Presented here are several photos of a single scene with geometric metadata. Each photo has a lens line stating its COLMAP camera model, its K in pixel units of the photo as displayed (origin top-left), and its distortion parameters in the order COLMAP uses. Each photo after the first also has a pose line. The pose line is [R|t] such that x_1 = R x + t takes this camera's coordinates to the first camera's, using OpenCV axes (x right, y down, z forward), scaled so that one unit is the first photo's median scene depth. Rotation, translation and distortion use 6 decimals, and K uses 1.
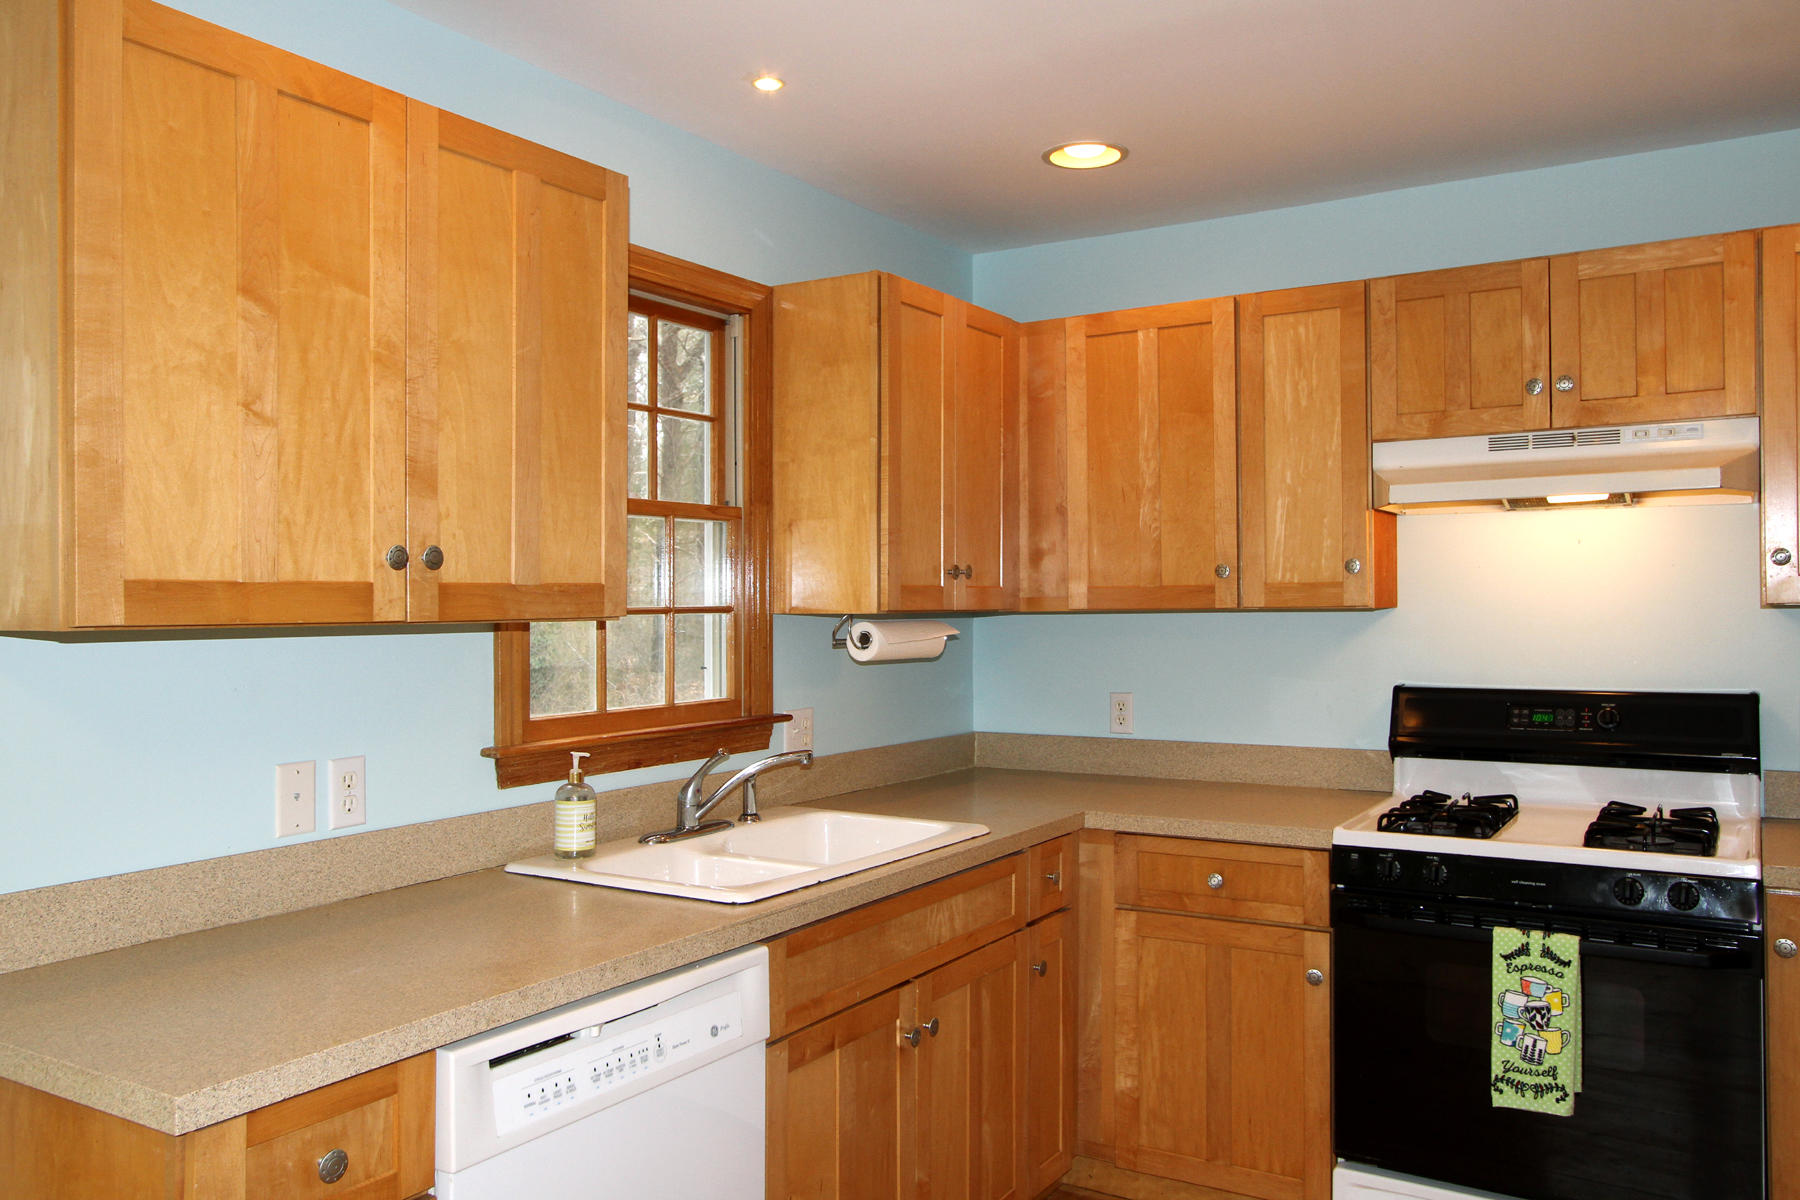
lens RADIAL K [[1366.9, 0, 867.6], [0, 1366.9, 572.6], [0, 0, 1]] dist [-0.009981, 0.024780]
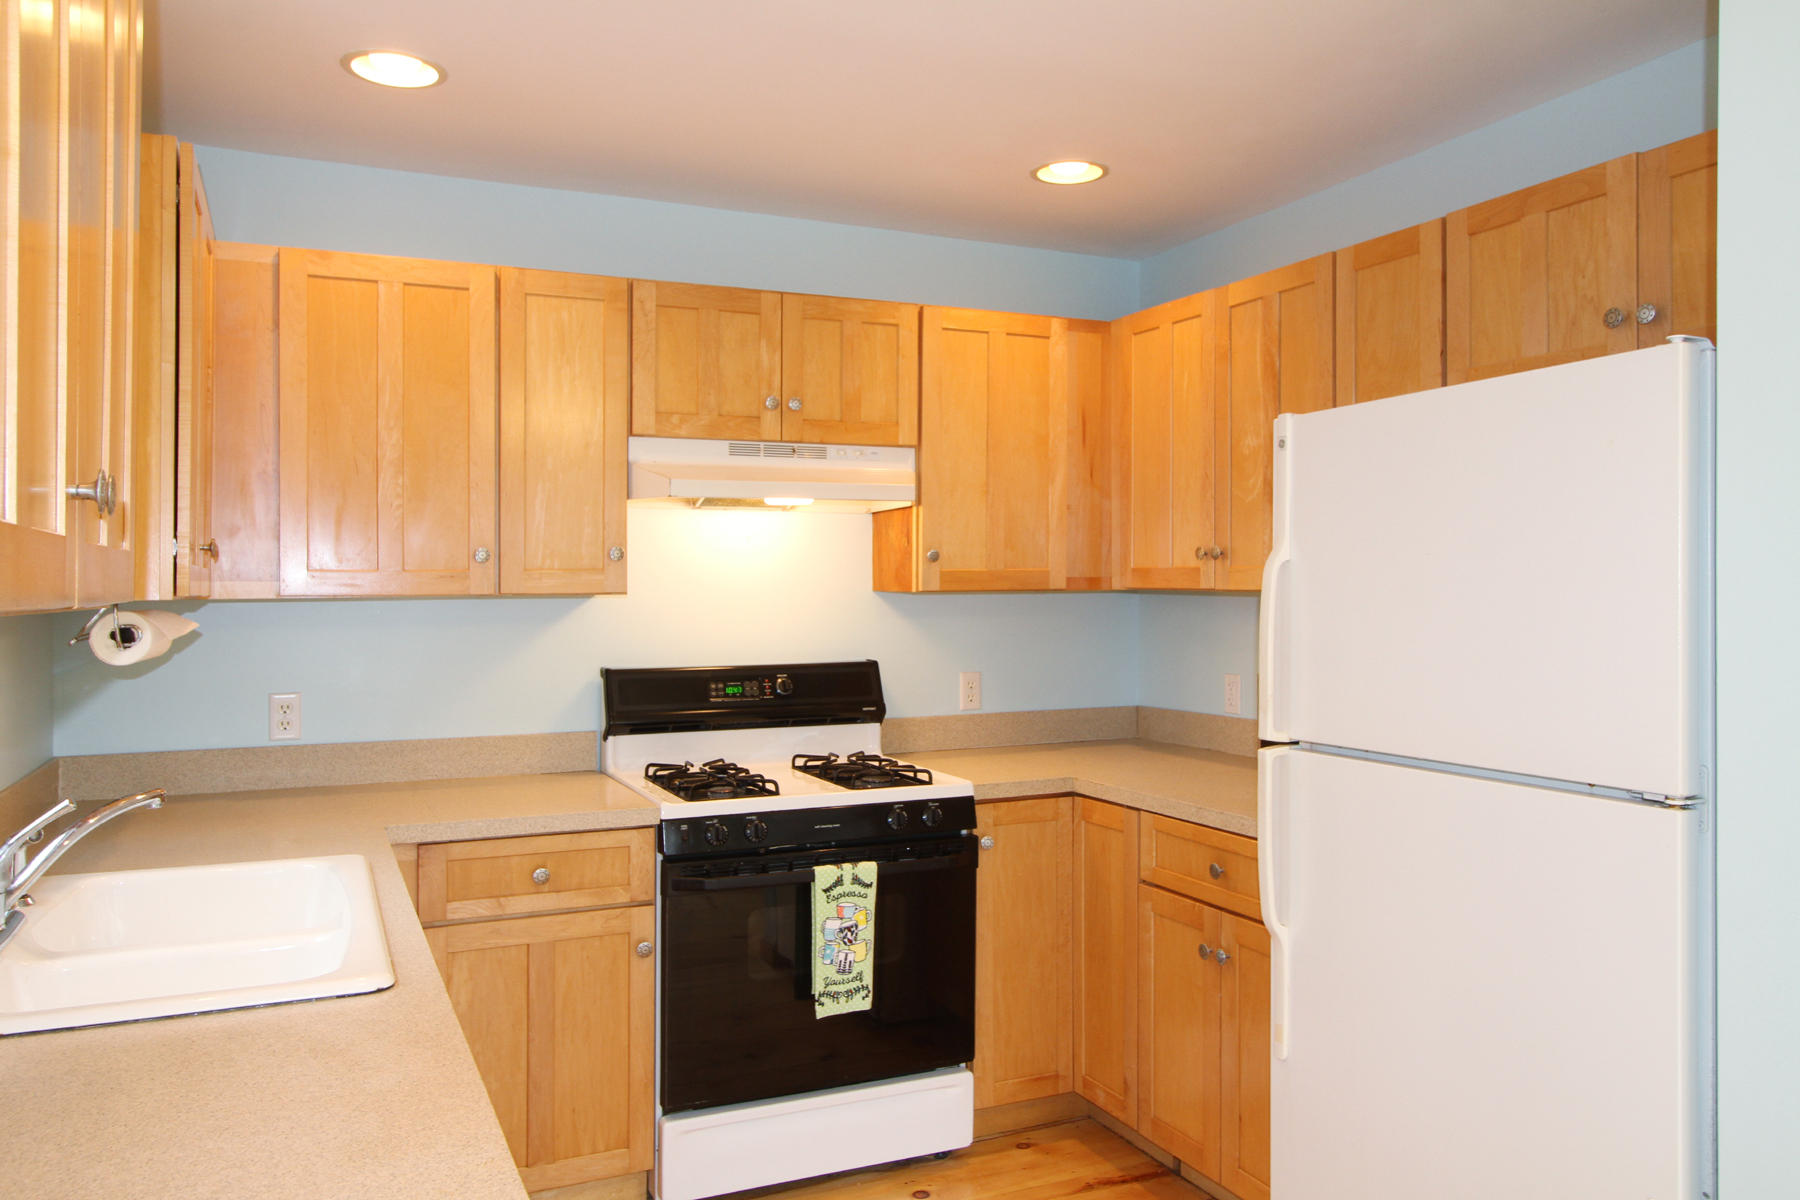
lens RADIAL K [[1366.9, 0, 891.8], [0, 1366.9, 609.1], [0, 0, 1]] dist [-0.009981, 0.024780]
pose [[0.555916, -0.007094, 0.831208, -0.428437], [-0.020151, 0.999555, 0.022008, 0.011015], [-0.830994, -0.028984, 0.555525, 0.274453]]
